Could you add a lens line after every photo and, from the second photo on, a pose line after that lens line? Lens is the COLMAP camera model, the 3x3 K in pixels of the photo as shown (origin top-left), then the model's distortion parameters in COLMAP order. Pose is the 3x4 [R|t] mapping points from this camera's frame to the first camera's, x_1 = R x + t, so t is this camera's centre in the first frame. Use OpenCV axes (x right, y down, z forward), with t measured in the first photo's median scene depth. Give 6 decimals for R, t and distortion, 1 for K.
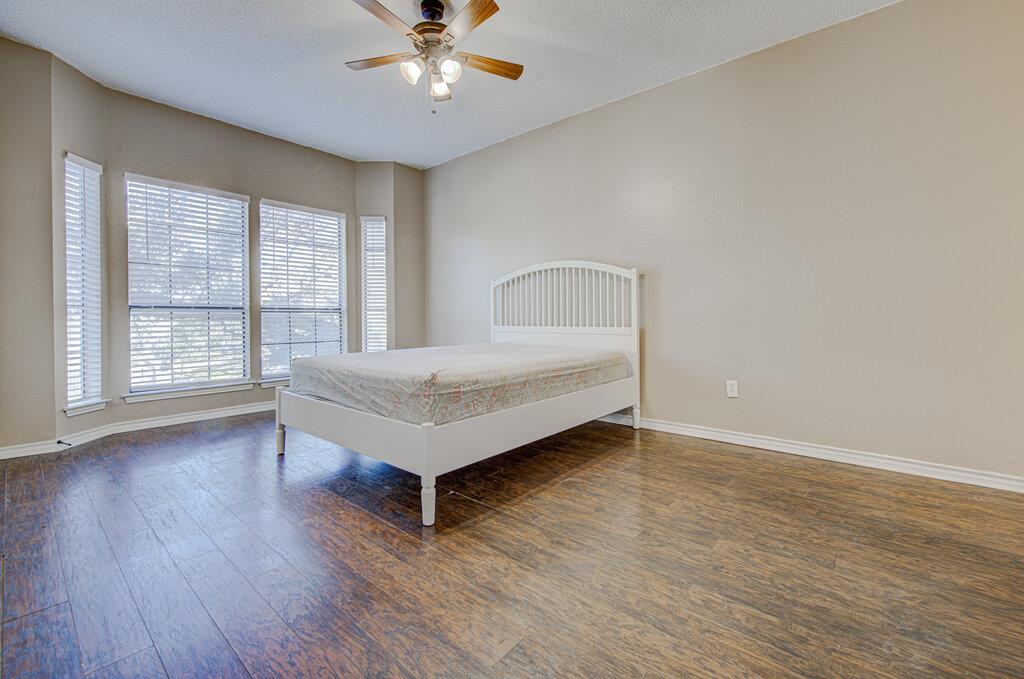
lens RADIAL K [[426.2, 0, 509.2], [0, 426.2, 325.4], [0, 0, 1]] dist [0.002541, -0.000033]
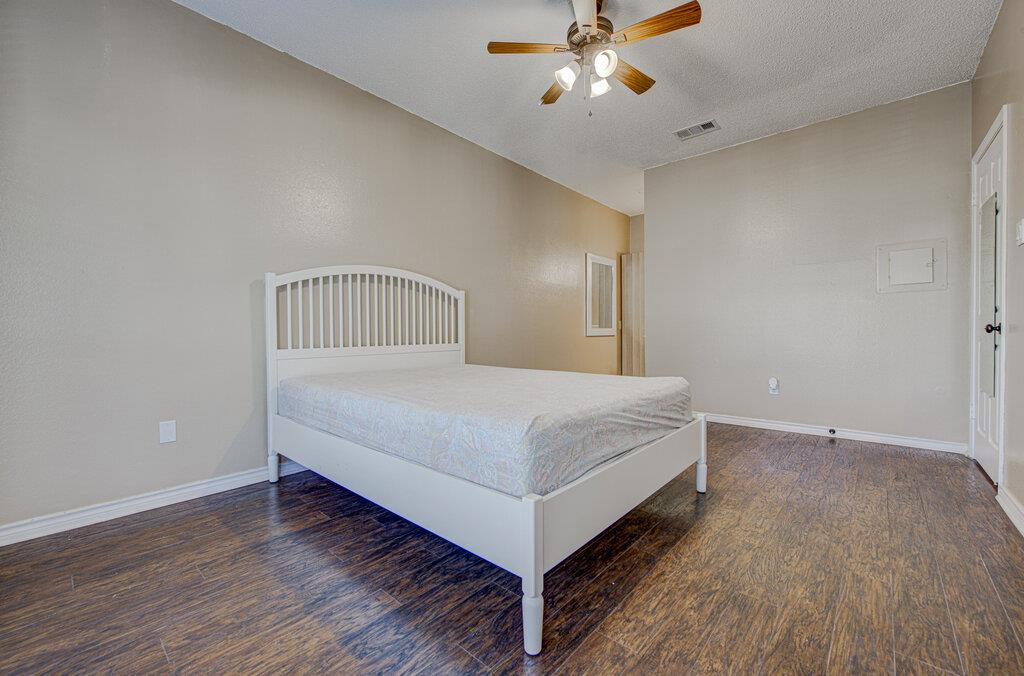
lens RADIAL K [[426.2, 0, 509.2], [0, 426.2, 323.9], [0, 0, 1]] dist [0.002541, -0.000033]
pose [[0.008364, 0.016825, 0.999823, -1.161062], [0.029007, 0.999434, -0.017062, -0.031578], [-0.999544, 0.029144, 0.007871, 1.203859]]
